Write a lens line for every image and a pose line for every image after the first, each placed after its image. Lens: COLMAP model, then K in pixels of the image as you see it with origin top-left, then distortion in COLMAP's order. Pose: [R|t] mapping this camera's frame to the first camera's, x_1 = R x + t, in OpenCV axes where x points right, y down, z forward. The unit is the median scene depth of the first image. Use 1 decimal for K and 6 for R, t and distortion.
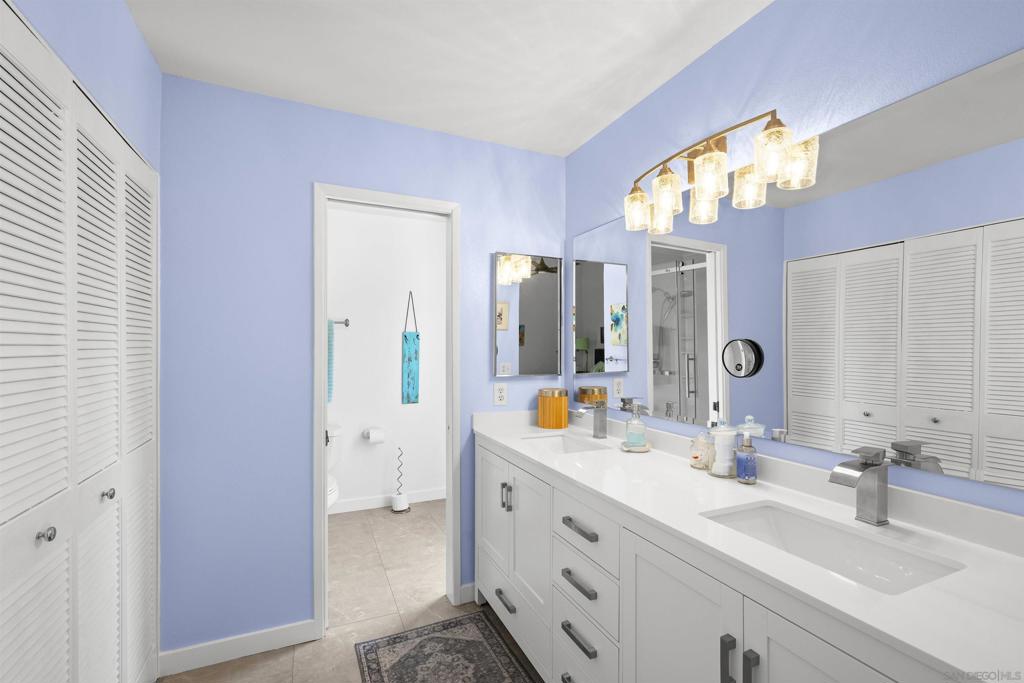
lens RADIAL K [[437.8, 0, 511.1], [0, 437.8, 346.4], [0, 0, 1]] dist [-0.001705, -0.000521]
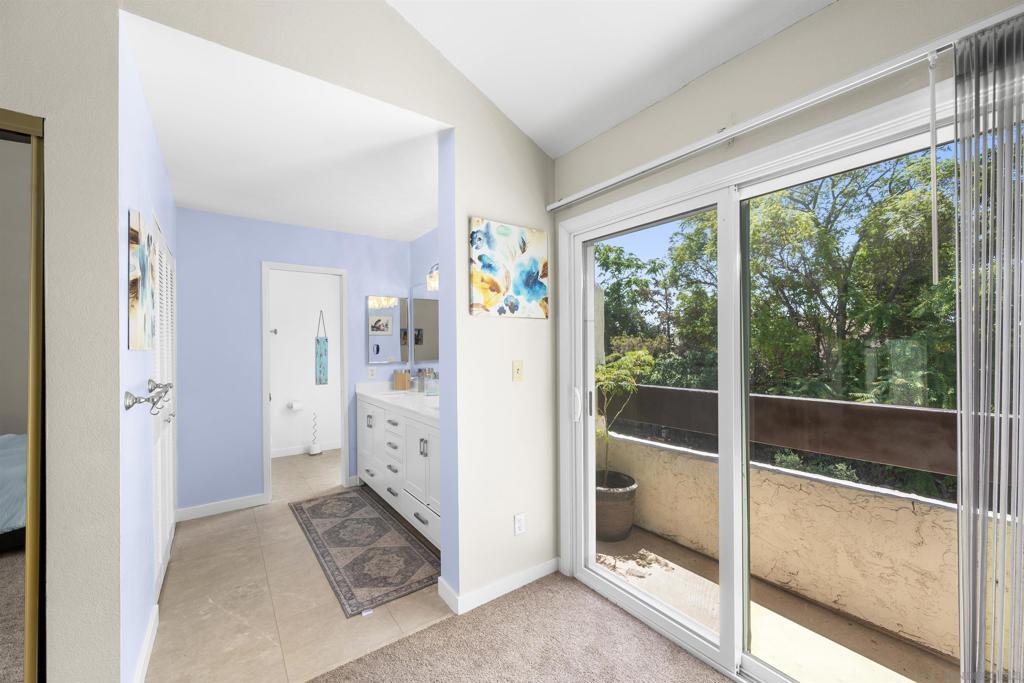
lens RADIAL K [[401.9, 0, 510.9], [0, 401.9, 344.7], [0, 0, 1]] dist [-0.000295, -0.000506]
pose [[0.980260, -0.007273, 0.197579, 0.210449], [0.007164, 0.999974, 0.001267, -0.006377], [-0.197583, 0.000174, 0.980286, -0.751728]]
